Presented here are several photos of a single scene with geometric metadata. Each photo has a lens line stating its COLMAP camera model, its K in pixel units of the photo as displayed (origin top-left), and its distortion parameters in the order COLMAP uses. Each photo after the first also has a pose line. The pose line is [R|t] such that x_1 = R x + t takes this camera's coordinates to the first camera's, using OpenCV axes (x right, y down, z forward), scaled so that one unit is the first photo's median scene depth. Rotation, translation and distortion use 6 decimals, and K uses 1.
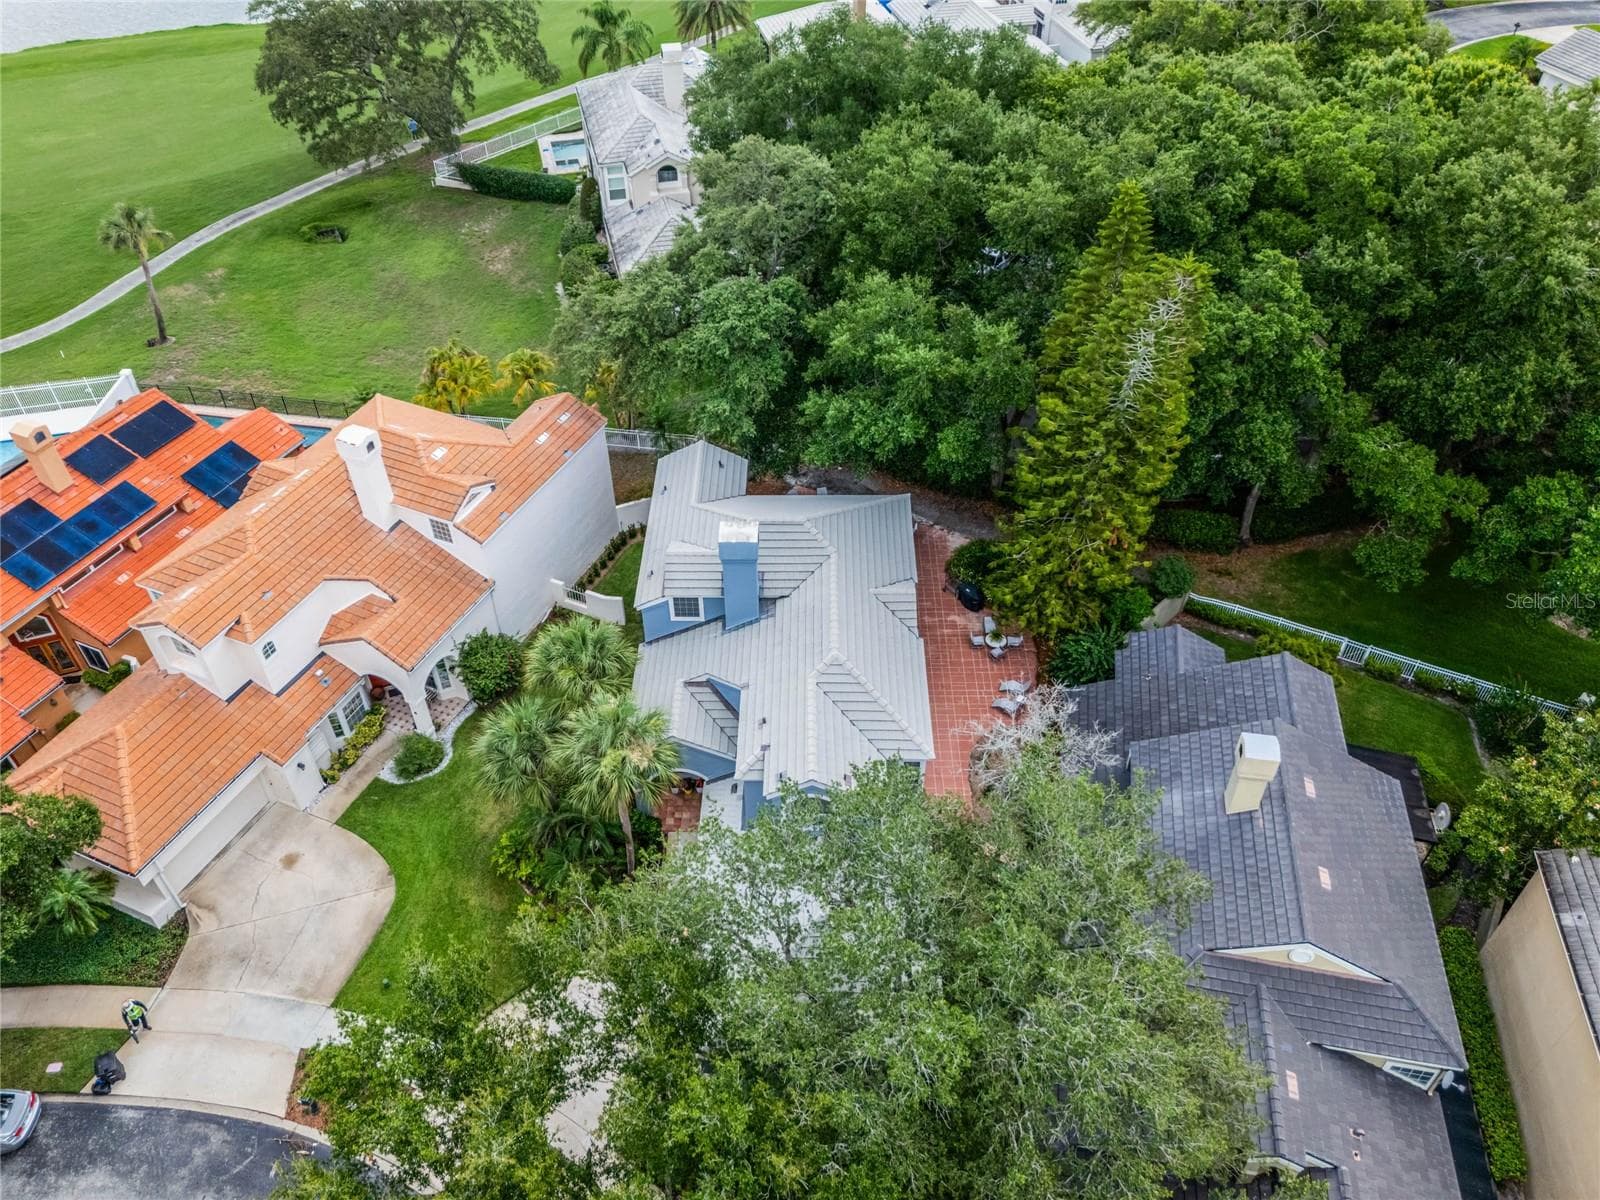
lens RADIAL K [[1190.3, 0, 800.0], [0, 1190.3, 600.0], [0, 0, 1]] dist [0.100641, -0.094611]
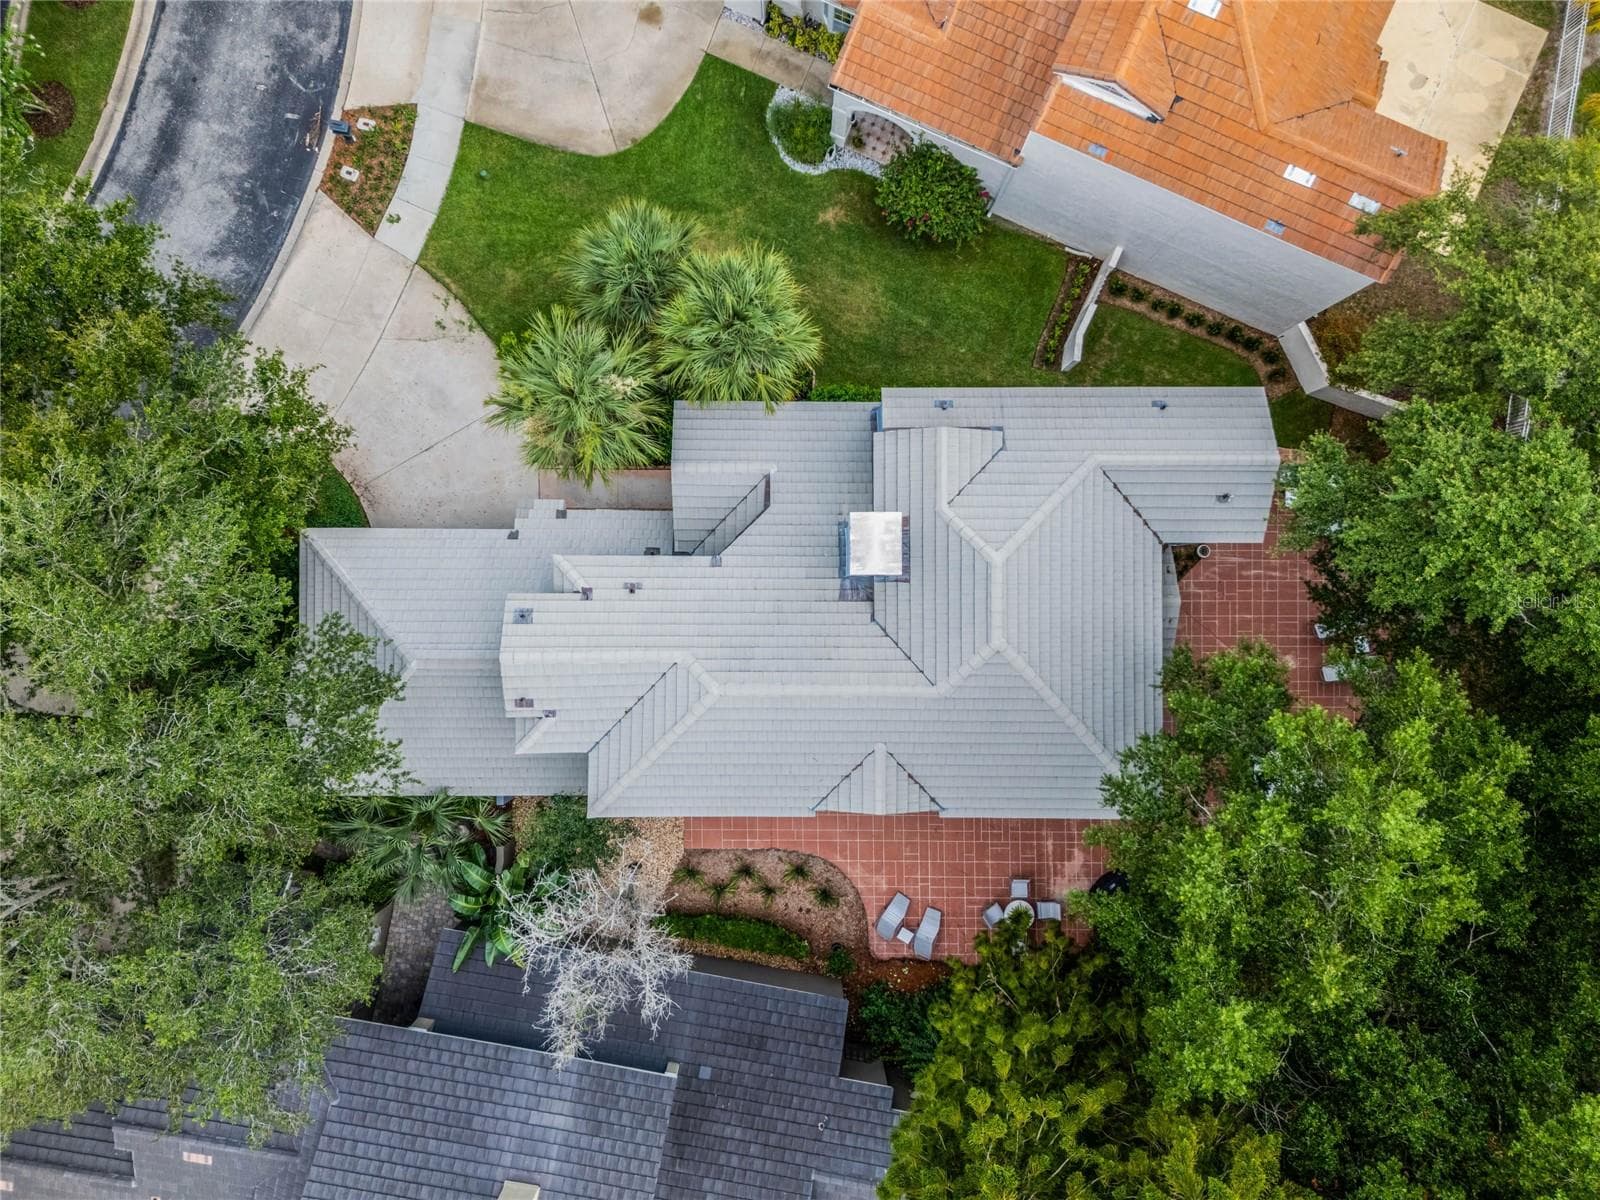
lens RADIAL K [[1190.3, 0, 800.0], [0, 1190.3, 600.0], [0, 0, 1]] dist [0.100641, -0.094611]
pose [[0.008865, 0.999961, 0.000484, -0.020751], [-0.675565, 0.005632, 0.737279, -0.451810], [0.737247, -0.006863, 0.675588, 0.502453]]
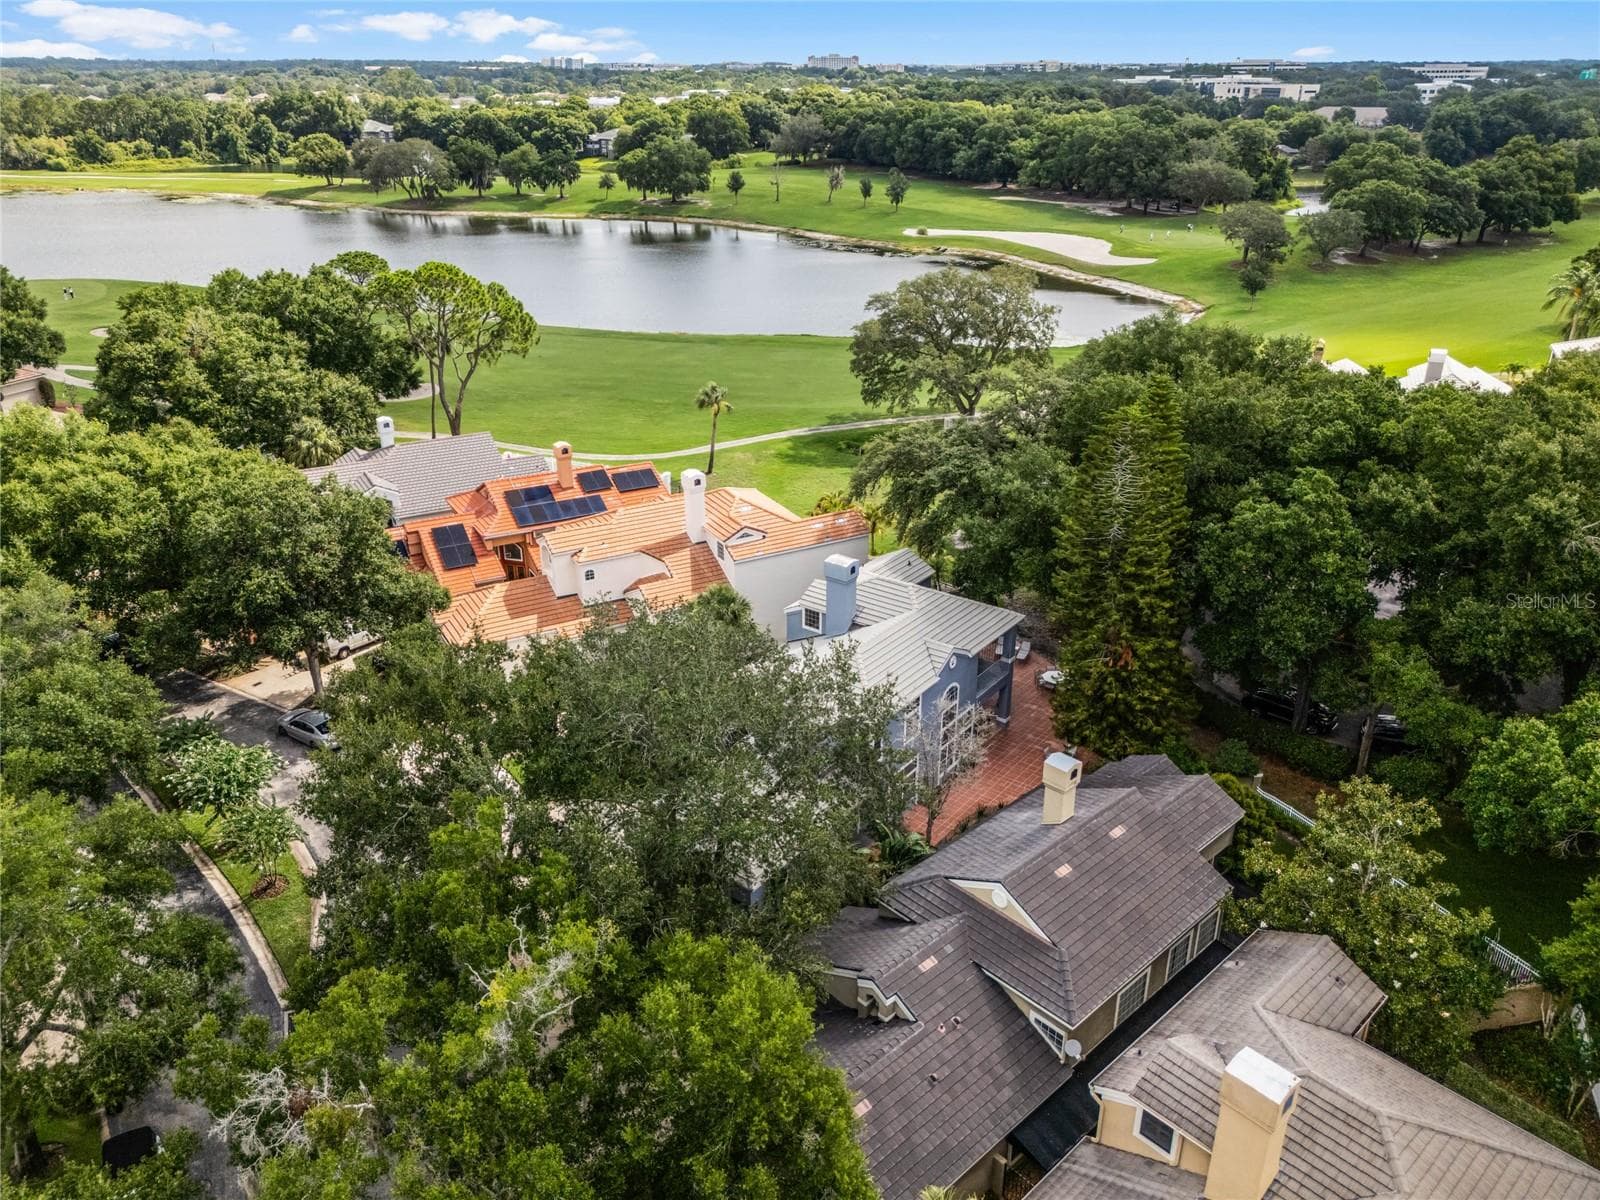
lens RADIAL K [[1190.3, 0, 800.0], [0, 1190.3, 600.0], [0, 0, 1]] dist [0.100641, -0.094611]
pose [[0.805323, 0.247706, -0.538607, 0.631610], [-0.402015, 0.895901, -0.189065, 0.252401], [0.435706, 0.368786, 0.821071, -0.160704]]
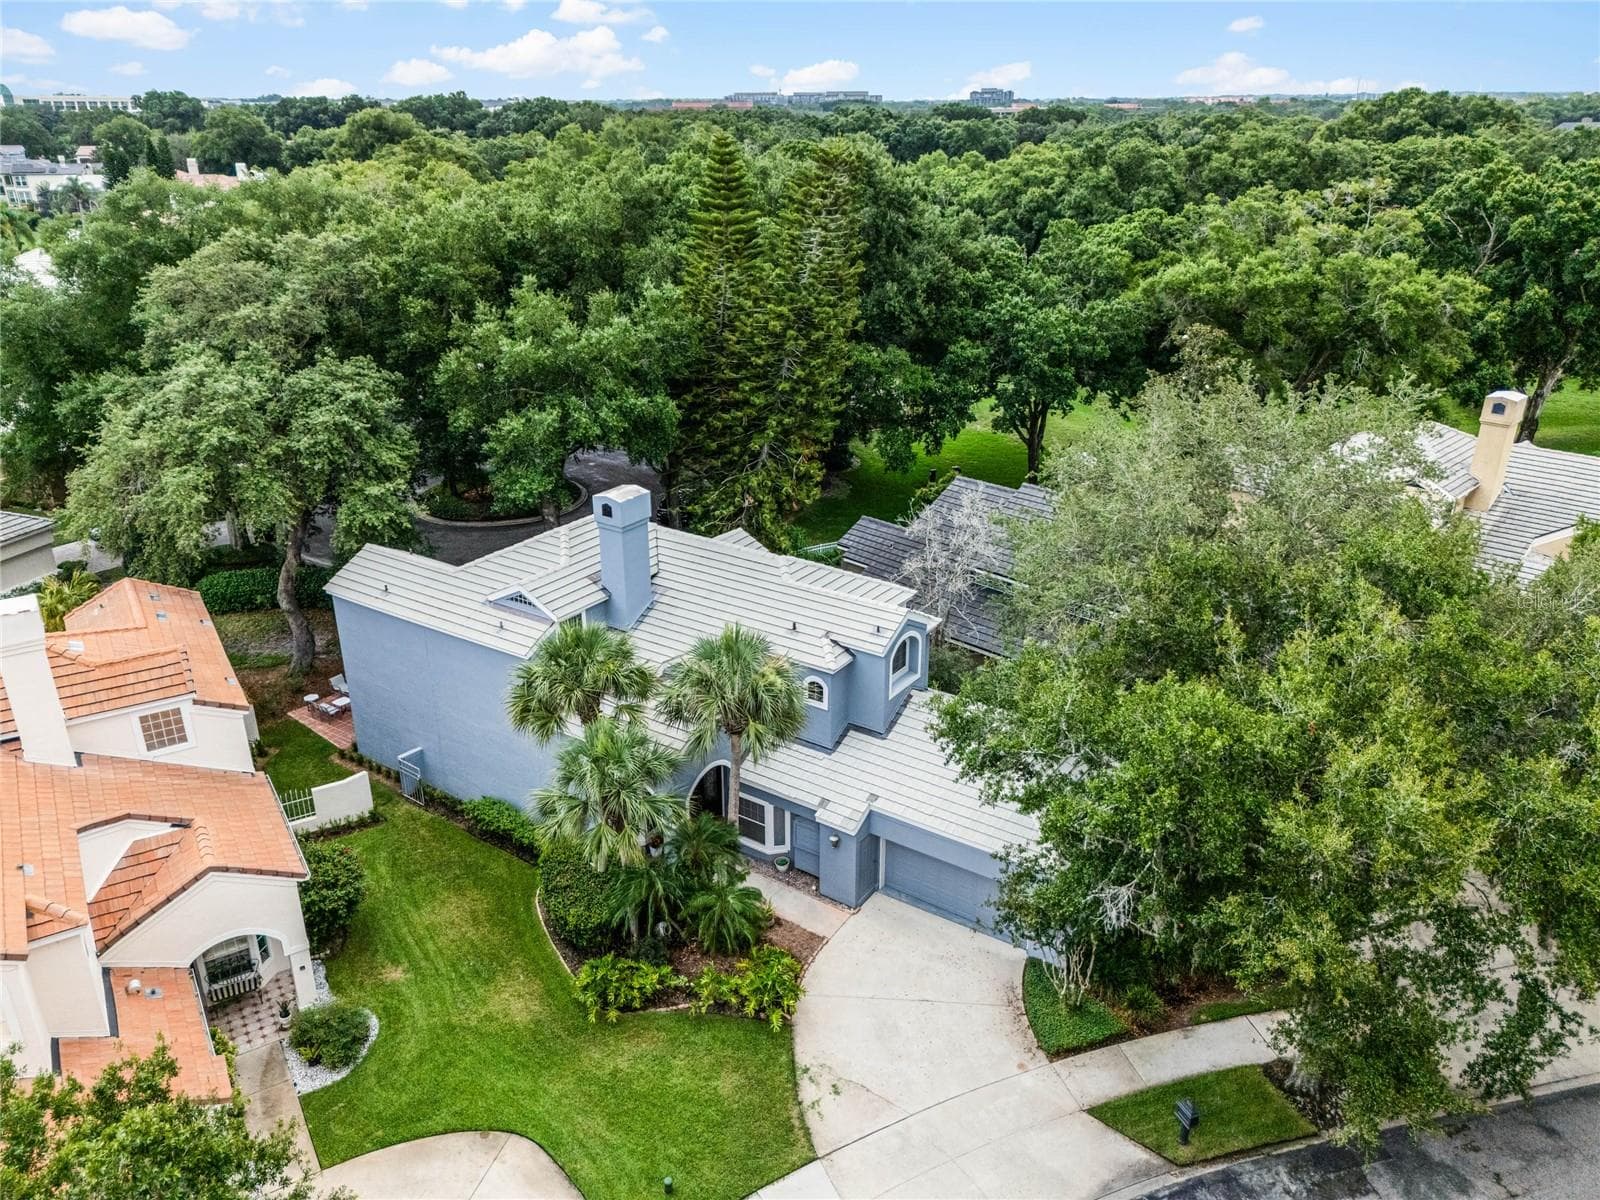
lens RADIAL K [[1190.3, 0, 800.0], [0, 1190.3, 600.0], [0, 0, 1]] dist [0.100641, -0.094611]
pose [[0.556940, -0.314625, 0.768654, -0.626920], [0.556638, 0.828263, -0.064296, 0.124961], [-0.616419, 0.463671, 0.636426, 0.359167]]
